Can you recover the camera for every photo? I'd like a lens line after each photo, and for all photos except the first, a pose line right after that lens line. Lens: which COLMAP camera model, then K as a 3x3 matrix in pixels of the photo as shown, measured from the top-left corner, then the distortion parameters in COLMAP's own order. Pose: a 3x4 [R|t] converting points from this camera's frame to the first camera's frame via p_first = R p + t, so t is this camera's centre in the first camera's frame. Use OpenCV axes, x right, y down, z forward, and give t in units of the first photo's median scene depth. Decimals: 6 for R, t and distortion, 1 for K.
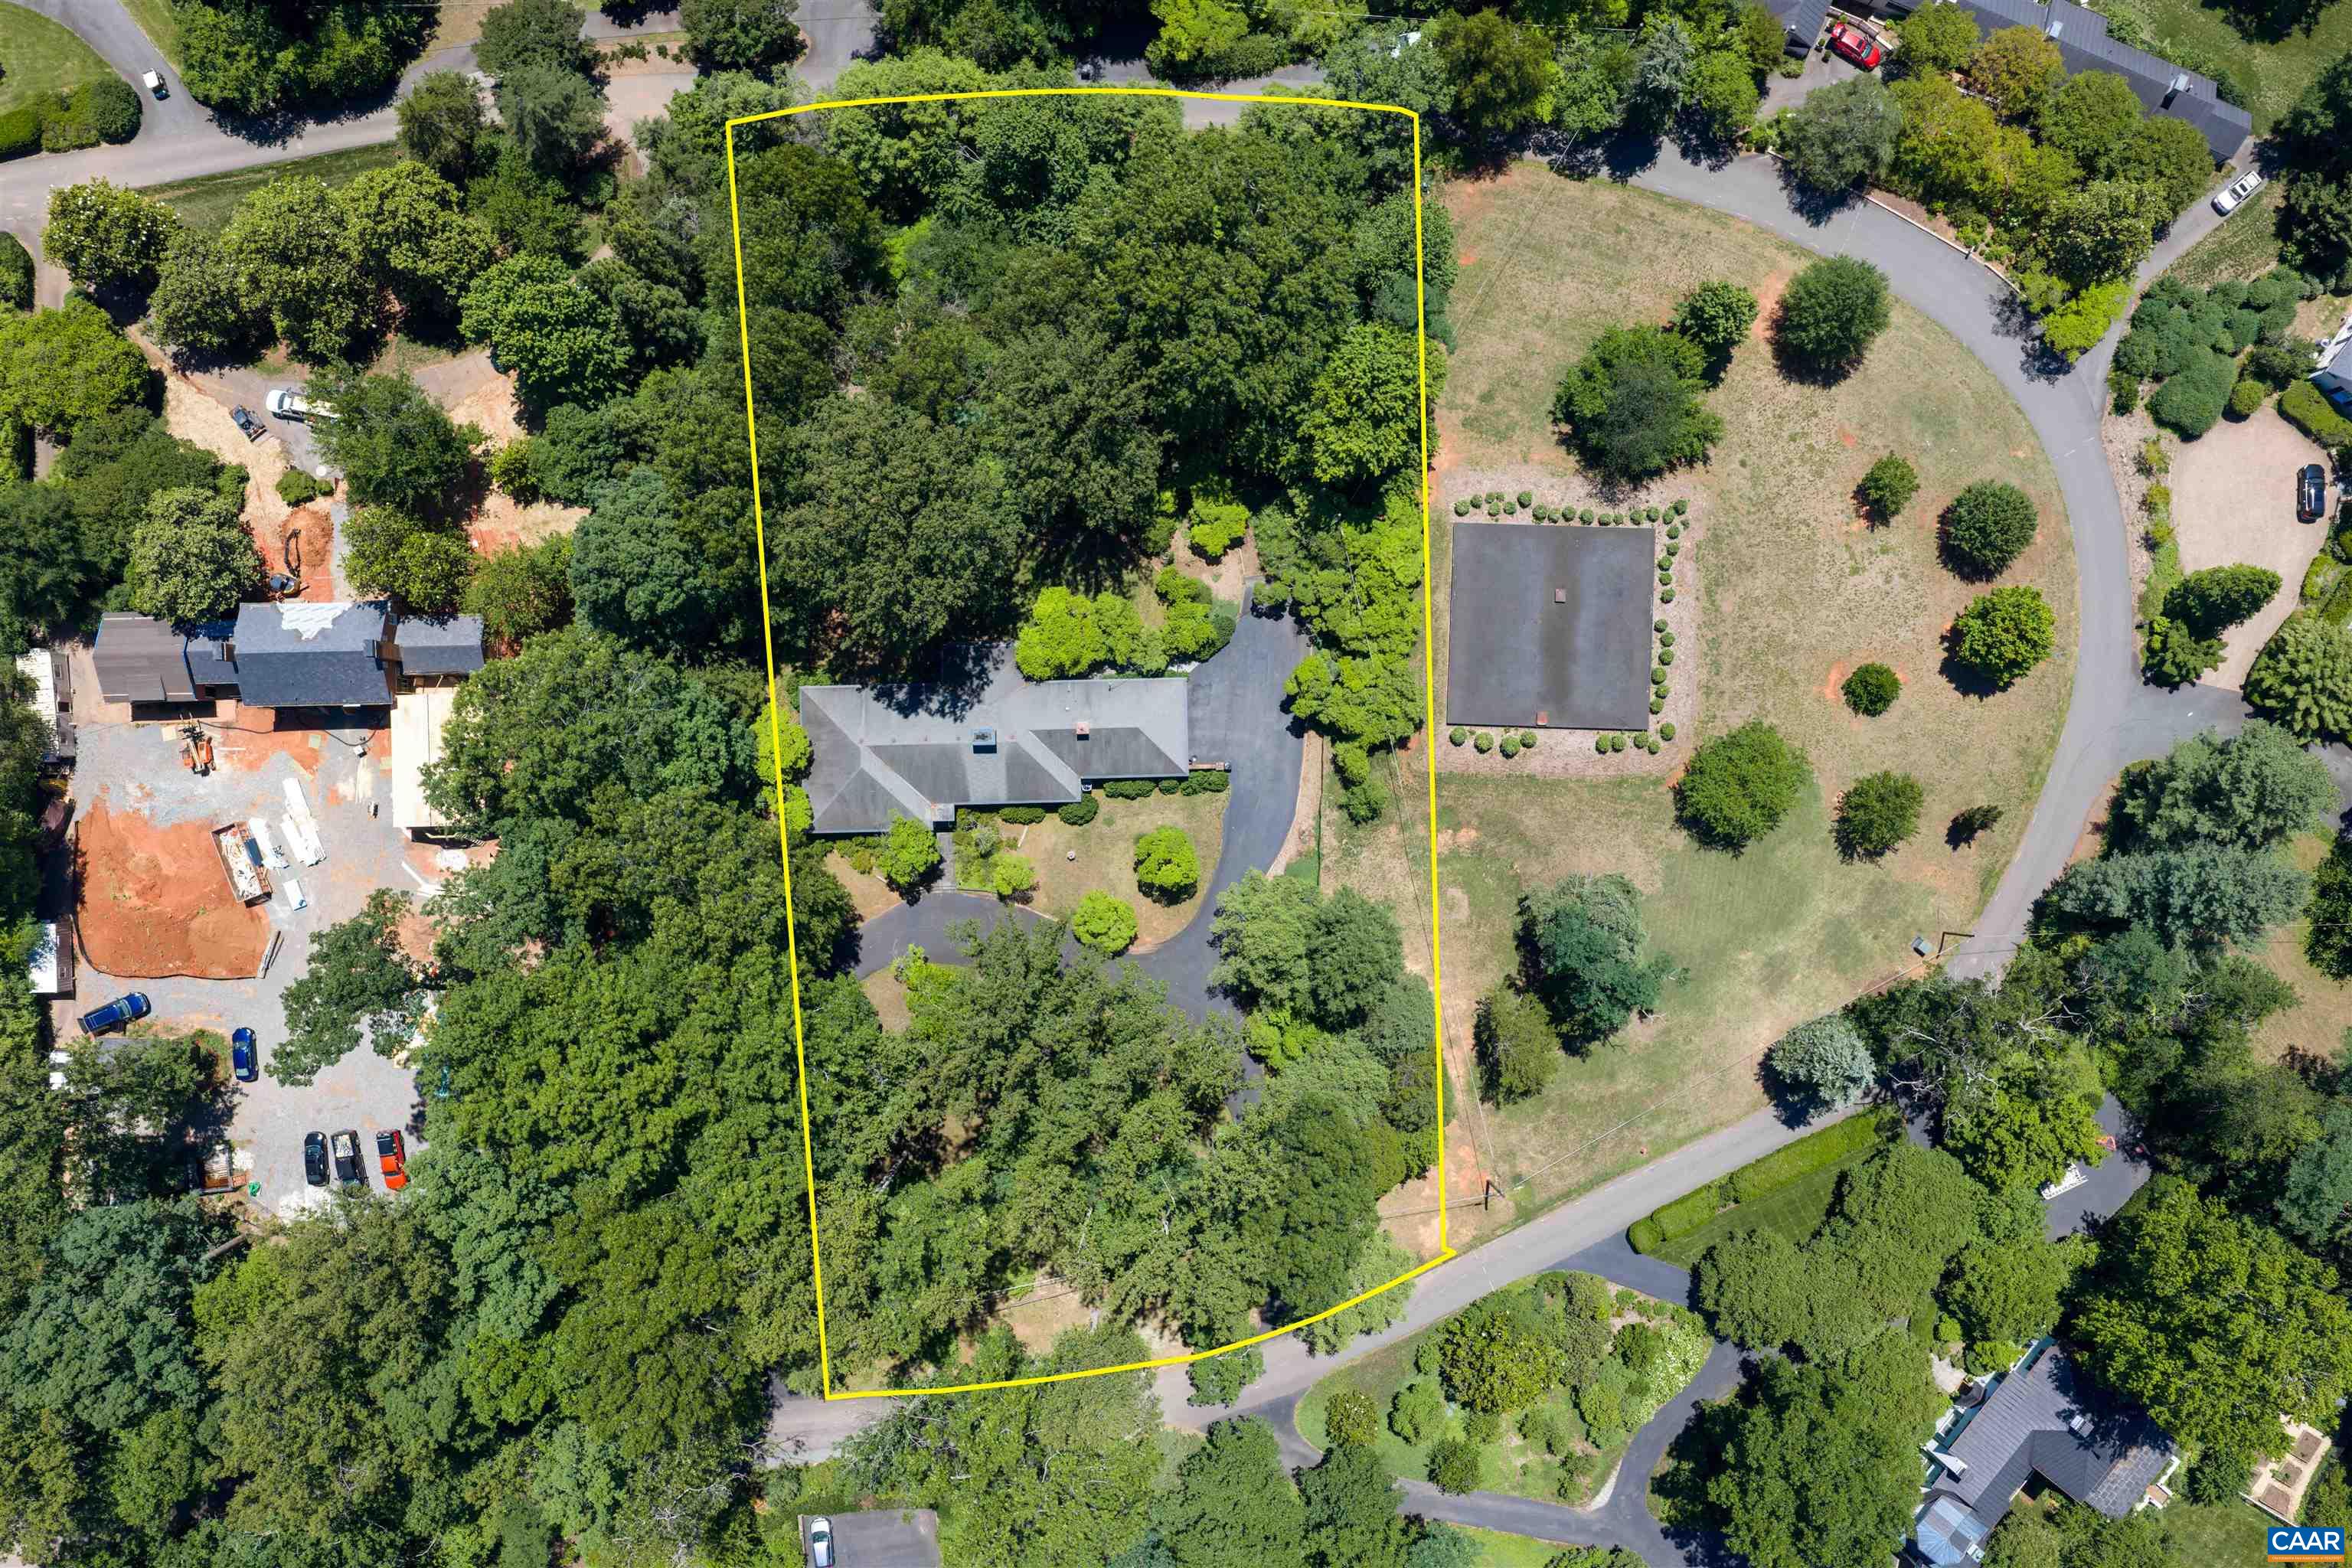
lens RADIAL K [[1920.8, 0, 1179.3], [0, 1920.8, 793.7], [0, 0, 1]] dist [0.018779, -0.020680]
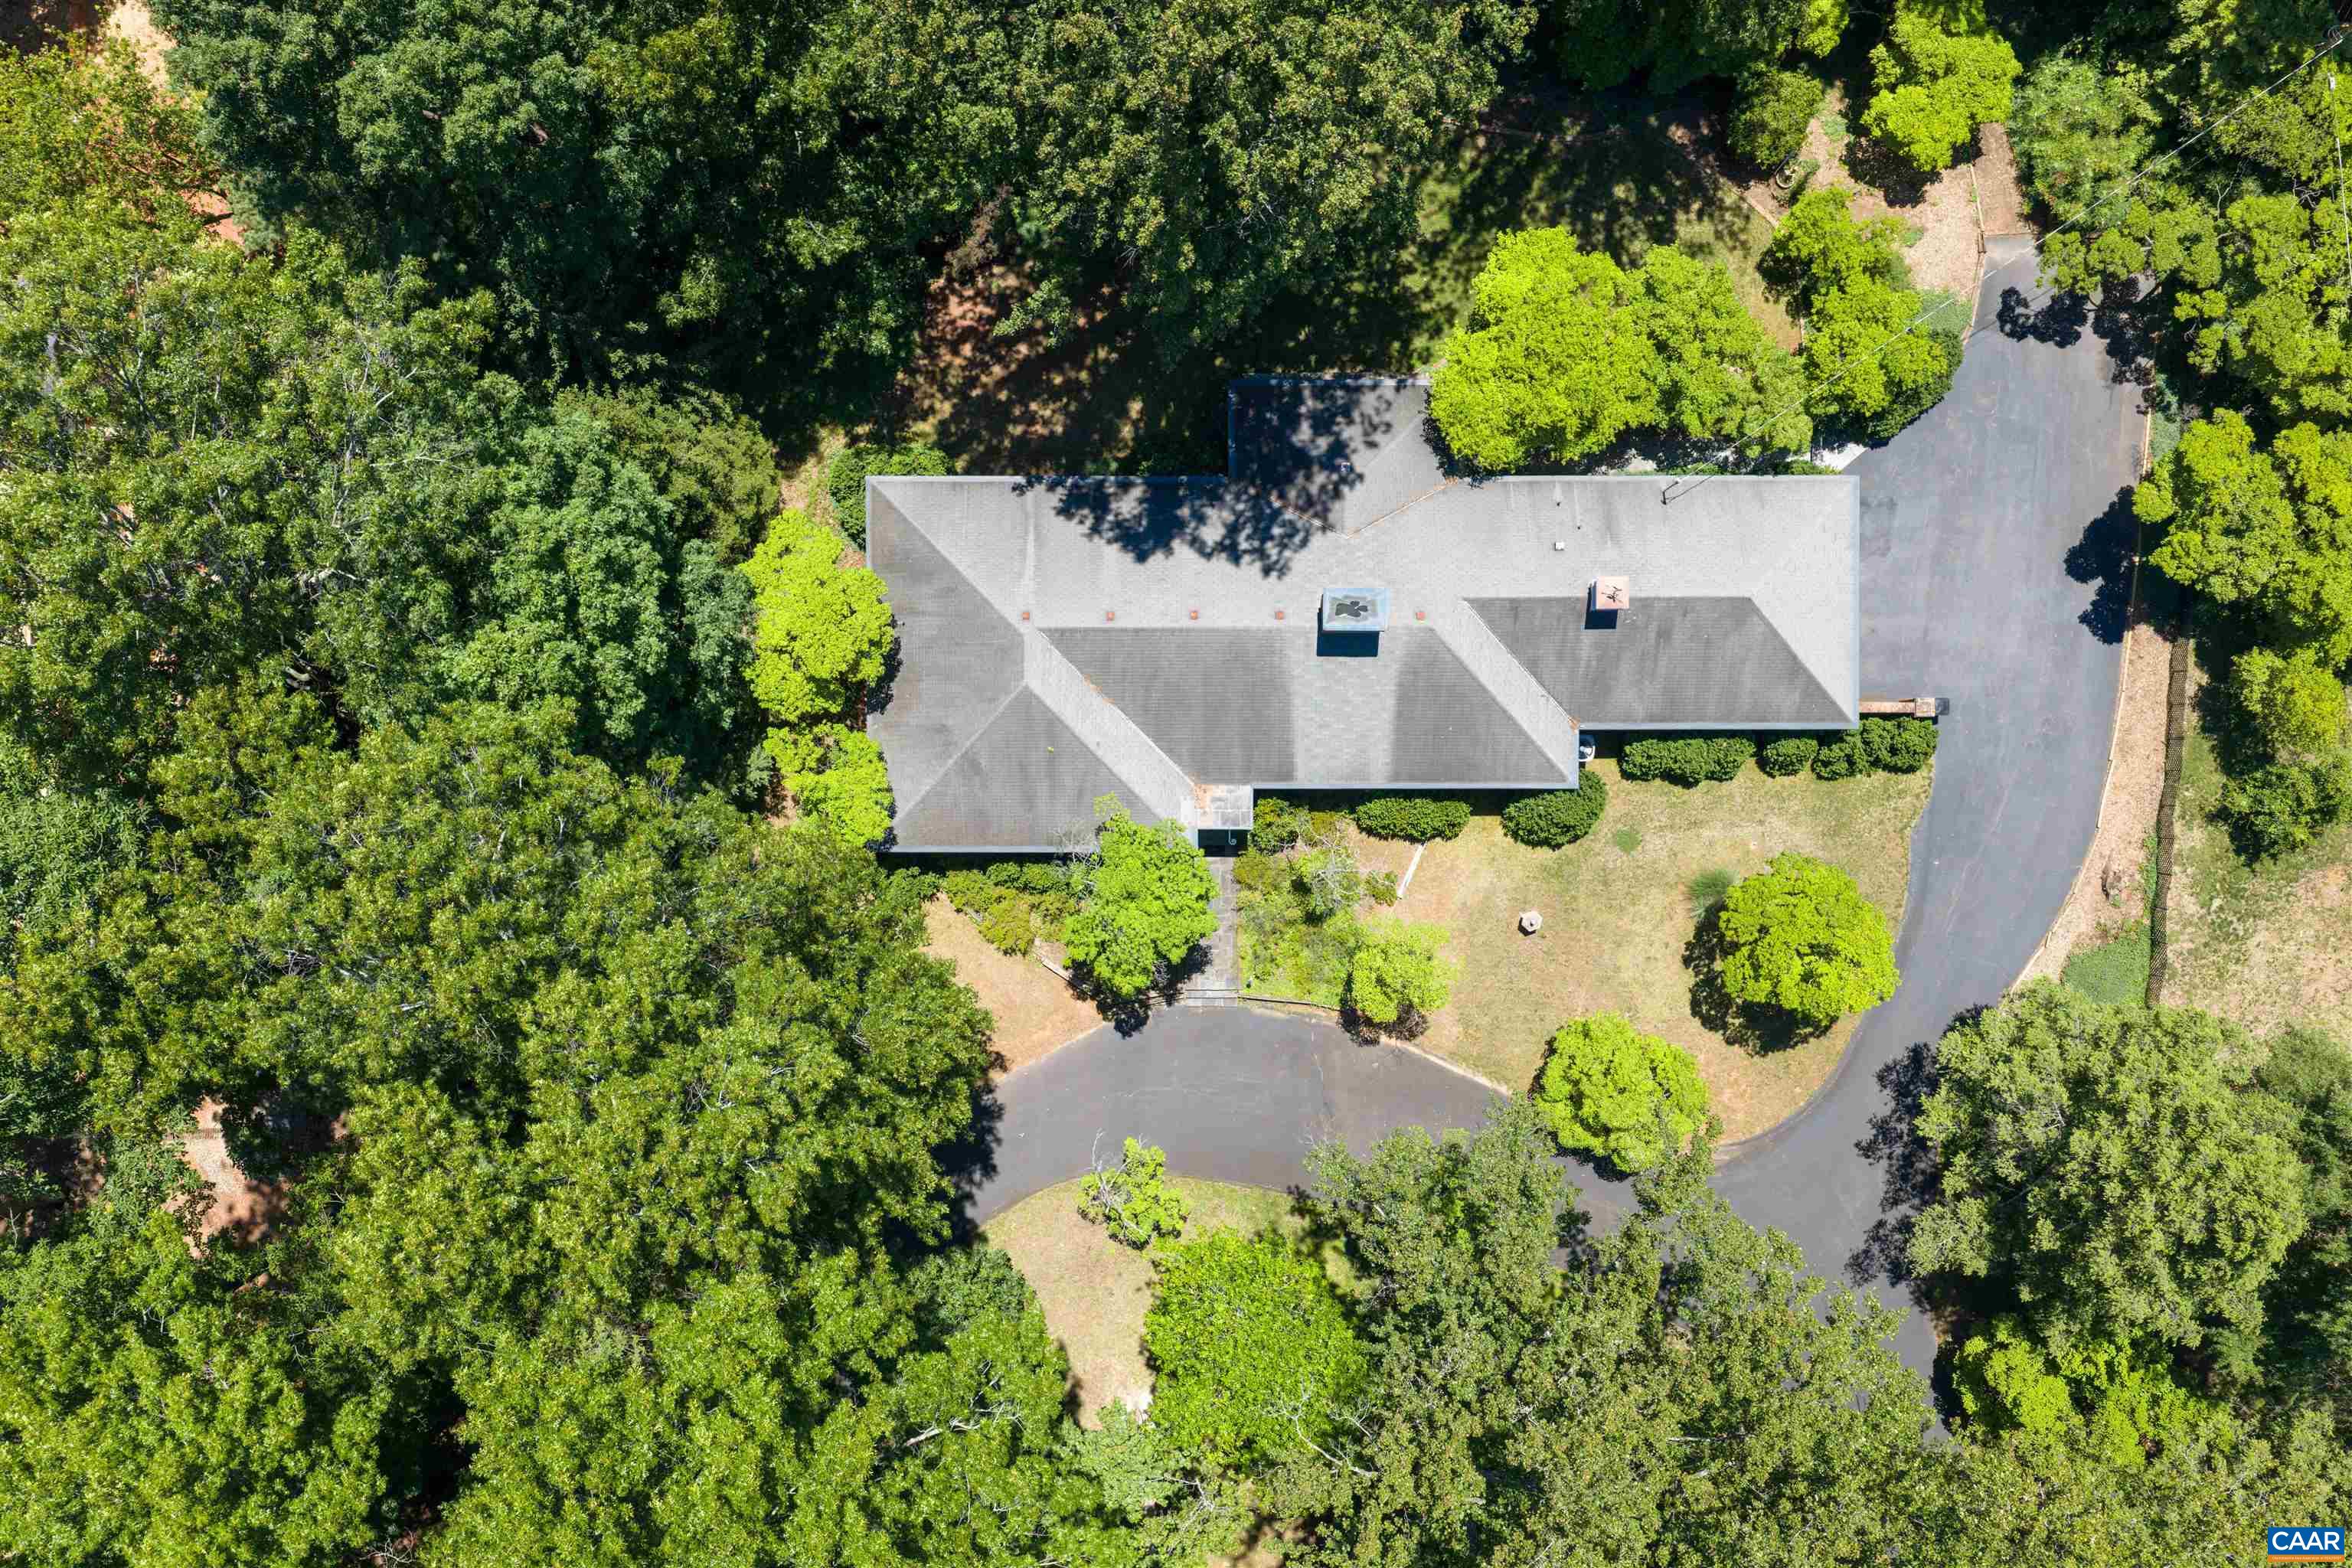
lens RADIAL K [[1920.8, 0, 1173.6], [0, 1920.8, 776.2], [0, 0, 1]] dist [0.018779, -0.020680]
pose [[0.999687, 0.023788, -0.007748, -0.130757], [-0.023827, 0.999703, -0.005065, 0.005696], [0.007625, 0.005248, 0.999957, 0.609674]]
